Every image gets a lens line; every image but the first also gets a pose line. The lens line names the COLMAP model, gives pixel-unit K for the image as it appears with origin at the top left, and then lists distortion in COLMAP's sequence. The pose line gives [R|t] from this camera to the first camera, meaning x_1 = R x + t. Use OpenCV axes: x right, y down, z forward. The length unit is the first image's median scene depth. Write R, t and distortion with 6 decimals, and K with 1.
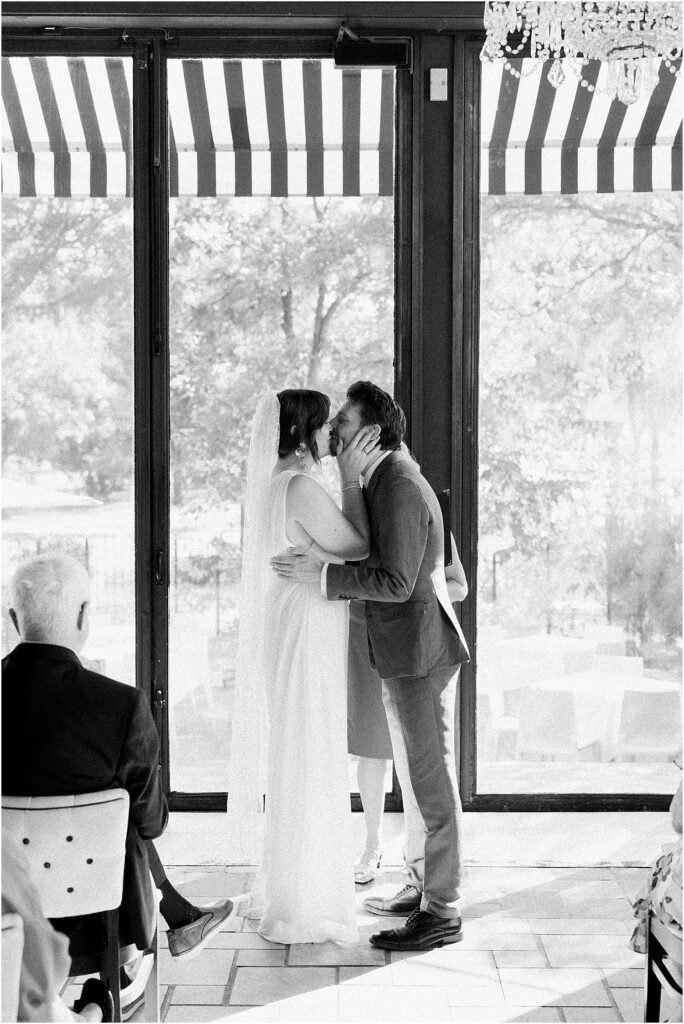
lens RADIAL K [[1482.7, 0, 342.0], [0, 1482.7, 512.0], [0, 0, 1]] dist [0.023155, 0.045166]
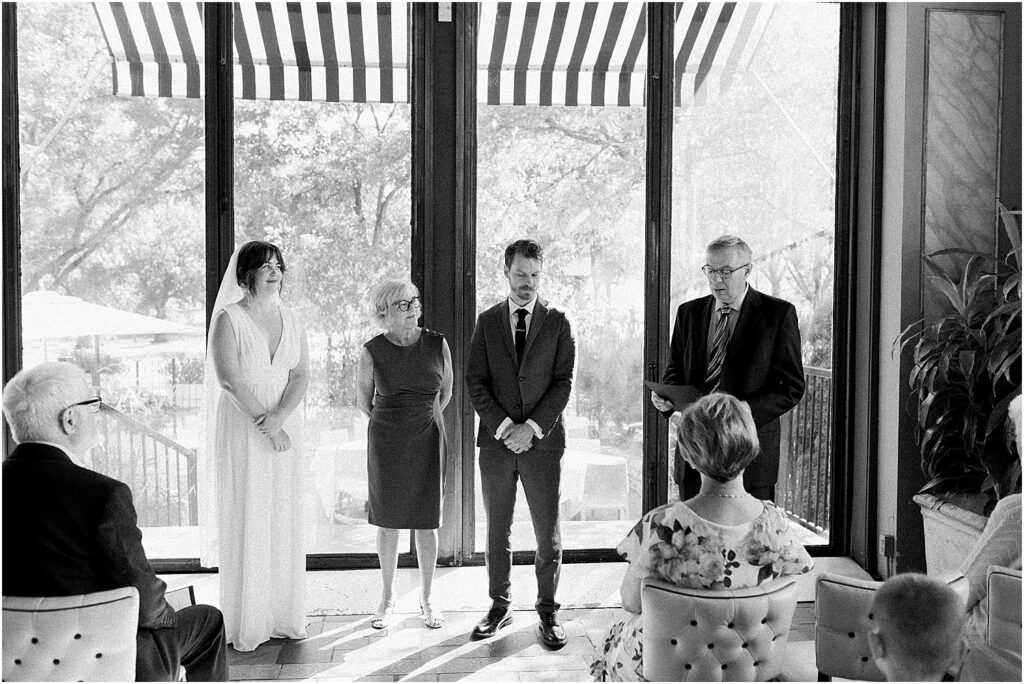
lens RADIAL K [[985.6, 0, 509.3], [0, 985.6, 325.9], [0, 0, 1]] dist [0.006219, 0.010444]
pose [[0.994191, 0.001518, 0.107617, 0.020918], [-0.000258, 0.999931, -0.011726, 0.000703], [-0.107627, 0.011630, 0.994123, 0.099482]]
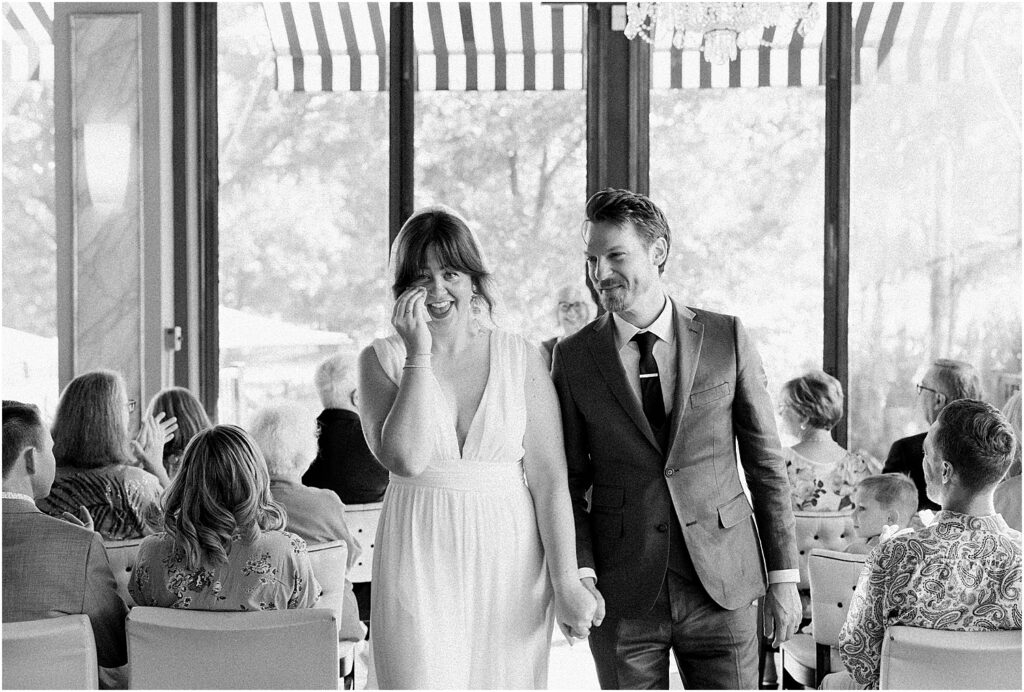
lens RADIAL K [[1495.3, 0, 545.2], [0, 1495.3, 344.4], [0, 0, 1]] dist [-0.012620, -0.010901]
pose [[0.999835, -0.000557, -0.018155, 0.017297], [0.000308, 0.999906, -0.013698, 0.016900], [0.018160, 0.013690, 0.999741, -0.244039]]
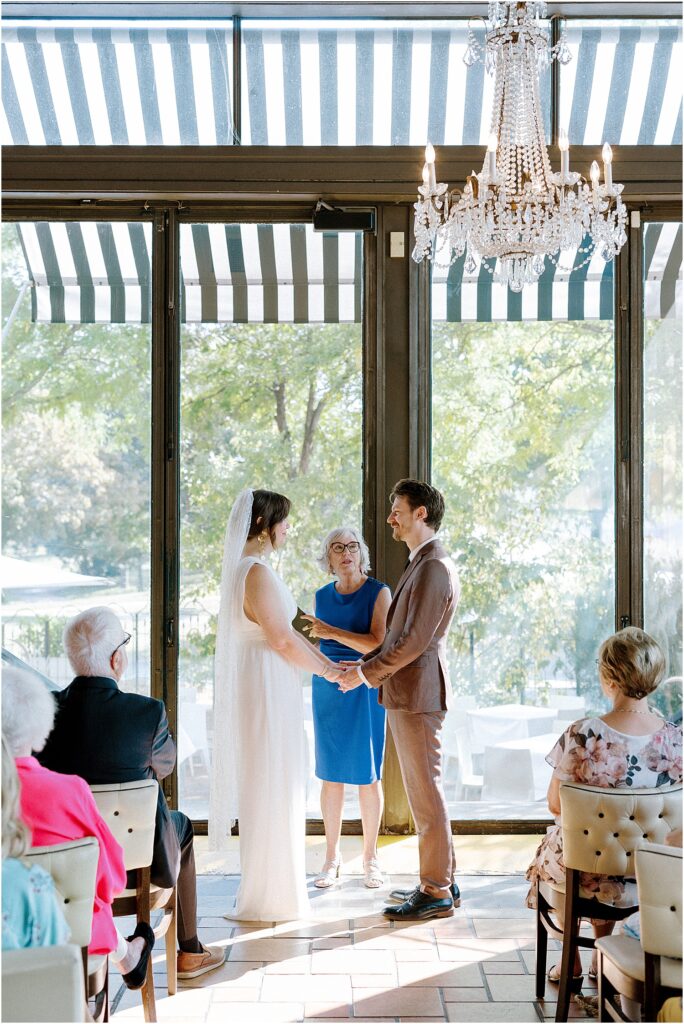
lens RADIAL K [[1482.7, 0, 342.0], [0, 1482.7, 512.0], [0, 0, 1]] dist [0.023155, 0.045166]
pose [[0.999993, -0.000405, 0.003691, 0.010217], [0.000616, 0.998361, -0.057220, 0.006048], [-0.003662, 0.057221, 0.998355, -0.171202]]
